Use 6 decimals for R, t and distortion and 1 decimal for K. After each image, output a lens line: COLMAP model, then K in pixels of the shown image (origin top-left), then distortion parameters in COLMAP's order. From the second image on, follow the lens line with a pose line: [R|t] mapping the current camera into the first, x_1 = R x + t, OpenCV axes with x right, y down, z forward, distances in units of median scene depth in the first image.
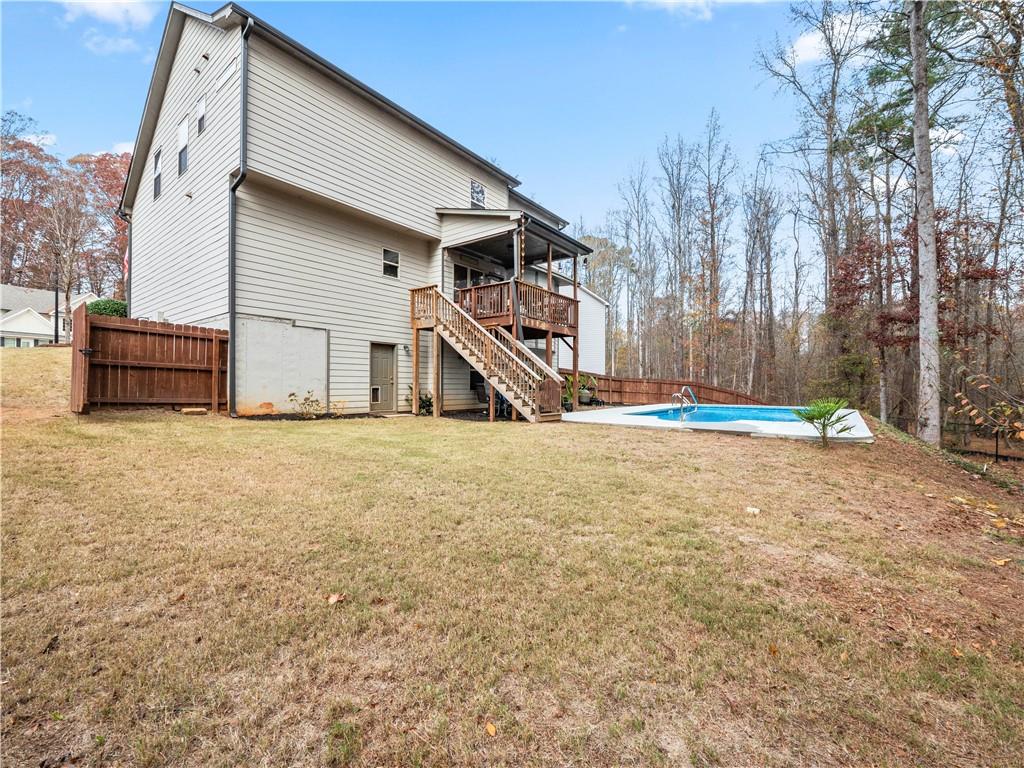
lens RADIAL K [[427.6, 0, 510.2], [0, 427.6, 380.3], [0, 0, 1]] dist [-0.001907, -0.000477]
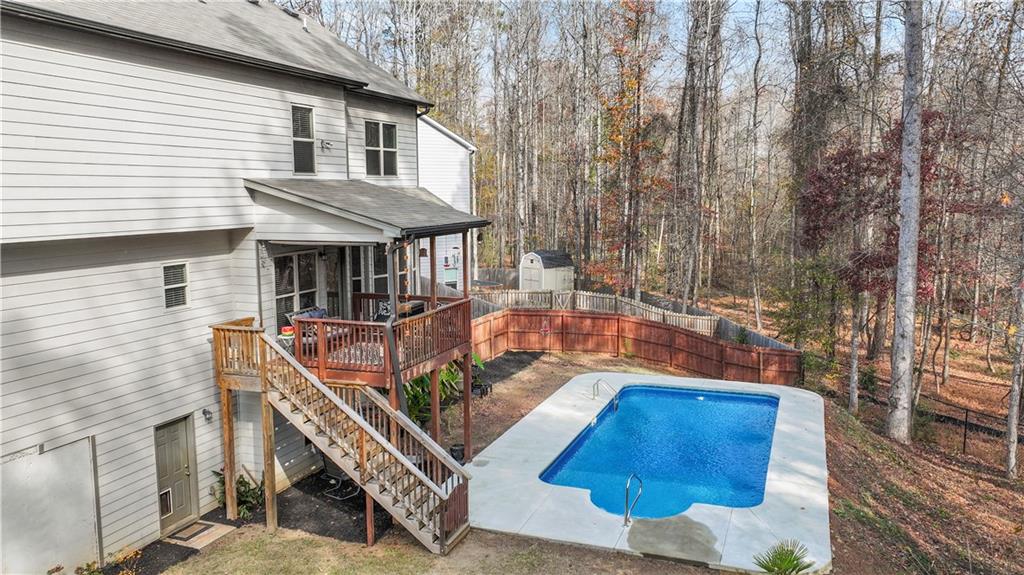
lens RADIAL K [[800.5, 0, 515.4], [0, 800.5, 290.7], [0, 0, 1]] dist [-0.007417, -0.006523]
pose [[0.952571, -0.050155, 0.300155, -0.159094], [0.003701, 0.988161, 0.153374, -0.429068], [-0.304294, -0.144989, 0.941479, -0.190065]]
